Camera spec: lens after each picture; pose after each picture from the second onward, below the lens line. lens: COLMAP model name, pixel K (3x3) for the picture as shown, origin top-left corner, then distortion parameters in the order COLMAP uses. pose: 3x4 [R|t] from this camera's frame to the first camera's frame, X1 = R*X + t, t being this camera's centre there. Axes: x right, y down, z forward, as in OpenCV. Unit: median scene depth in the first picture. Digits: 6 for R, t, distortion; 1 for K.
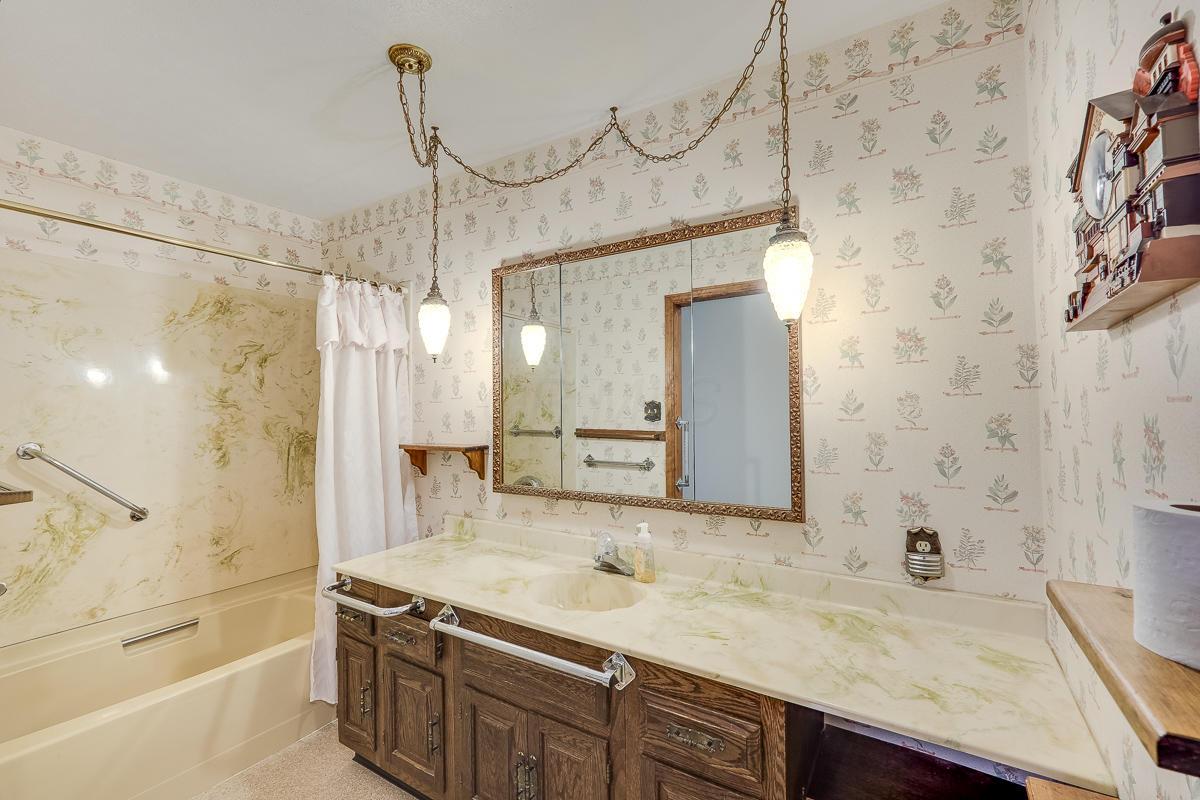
lens RADIAL K [[518.1, 0, 604.4], [0, 518.1, 395.9], [0, 0, 1]] dist [0.000089, -0.004132]
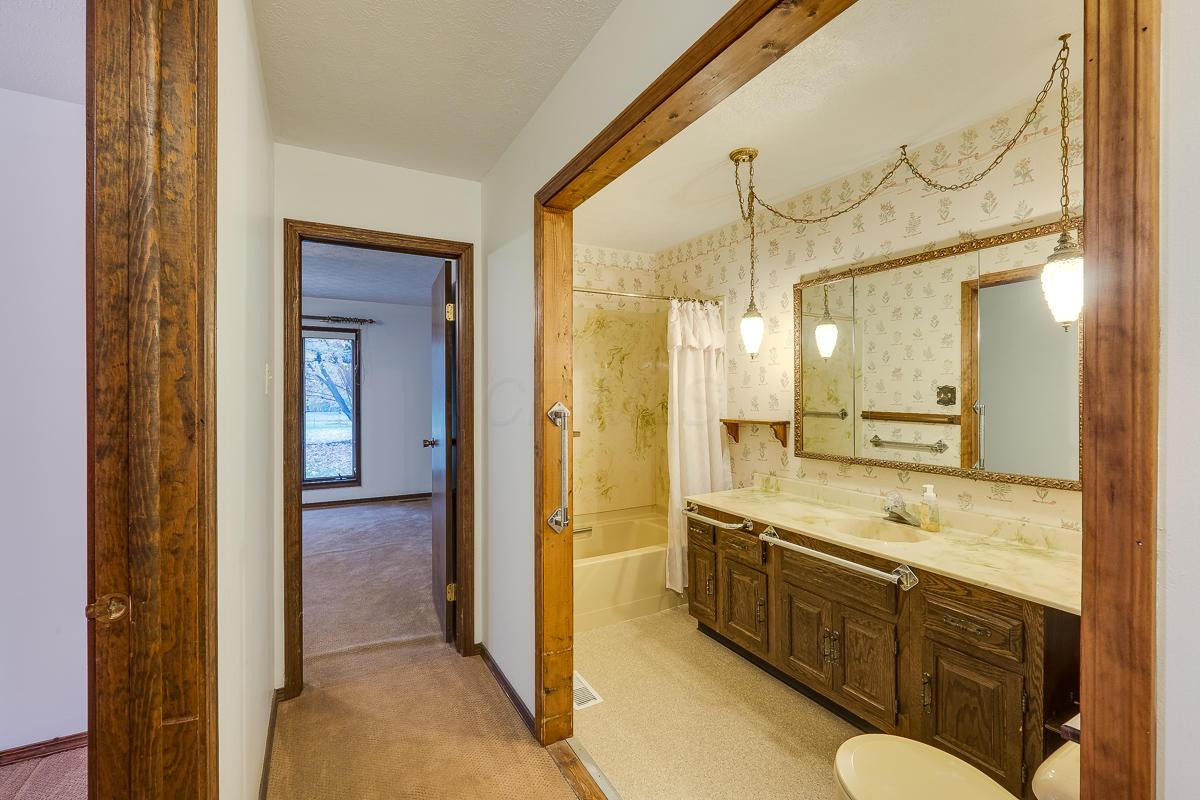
lens RADIAL K [[523.3, 0, 597.3], [0, 523.3, 395.5], [0, 0, 1]] dist [-0.001848, -0.000855]
pose [[0.872271, 0.005375, -0.488992, -0.005890], [0.009909, 0.999540, 0.028663, -0.011652], [0.488922, -0.029847, 0.871817, -0.417204]]
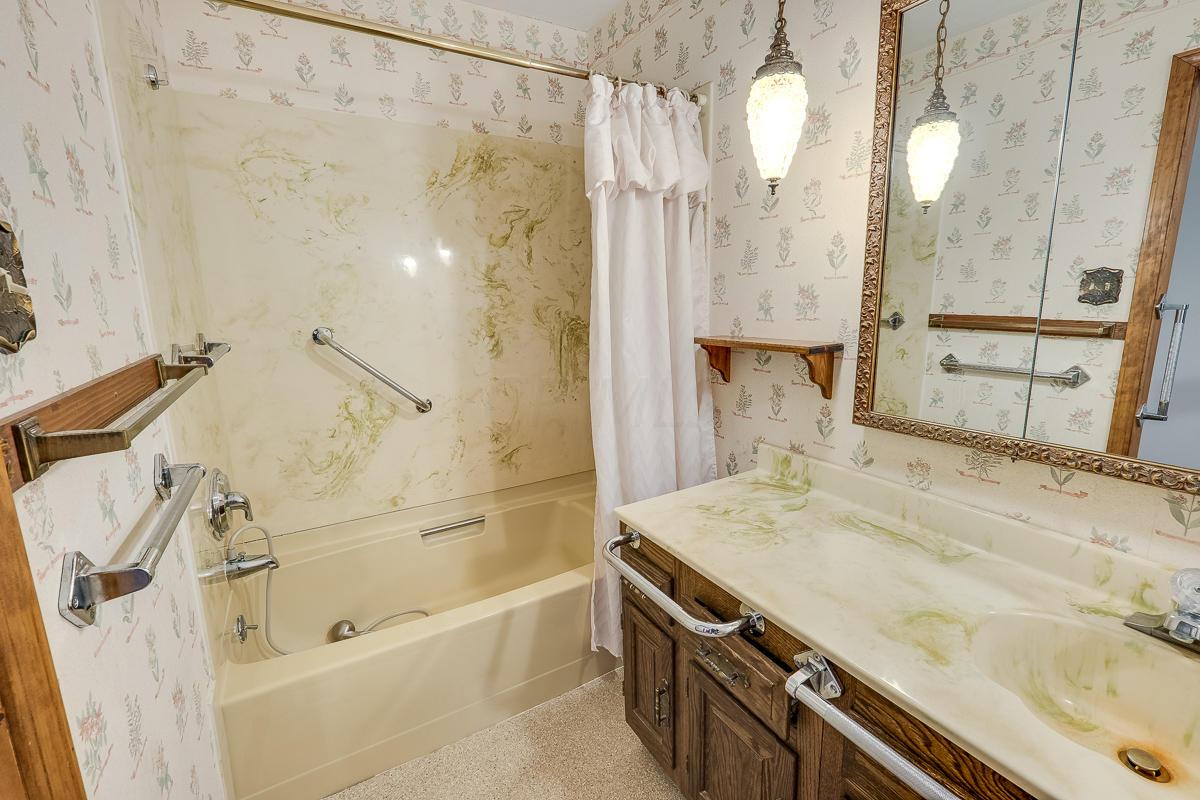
lens RADIAL K [[510.1, 0, 602.2], [0, 510.1, 394.3], [0, 0, 1]] dist [-0.003050, -0.000885]
pose [[0.887273, 0.077884, -0.454622, -0.224612], [0.023121, 0.976891, 0.212482, 0.024256], [0.460666, -0.199040, 0.864968, 0.400974]]
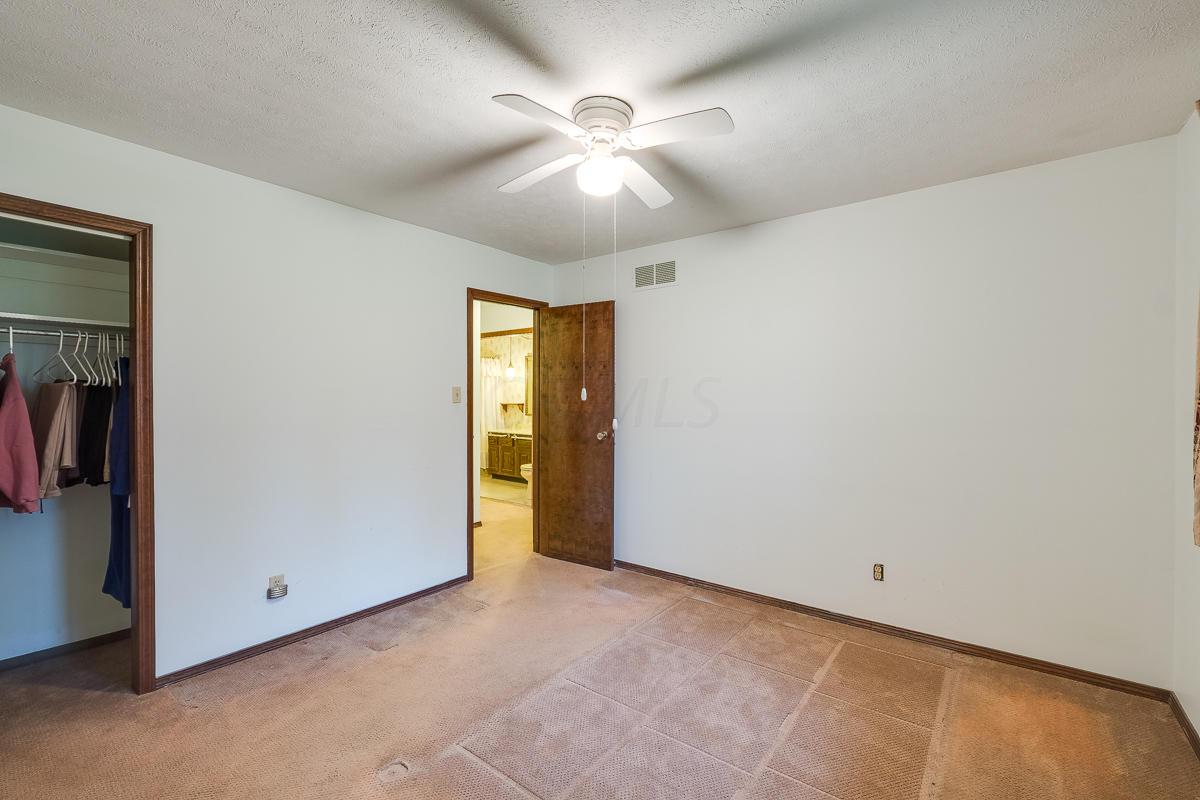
lens RADIAL K [[523.3, 0, 597.3], [0, 523.3, 395.5], [0, 0, 1]] dist [-0.001848, -0.000855]
pose [[0.994429, 0.006250, -0.105220, 0.768767], [-0.003130, 0.999551, 0.029794, -0.080846], [0.105359, -0.029299, 0.994003, -2.968889]]
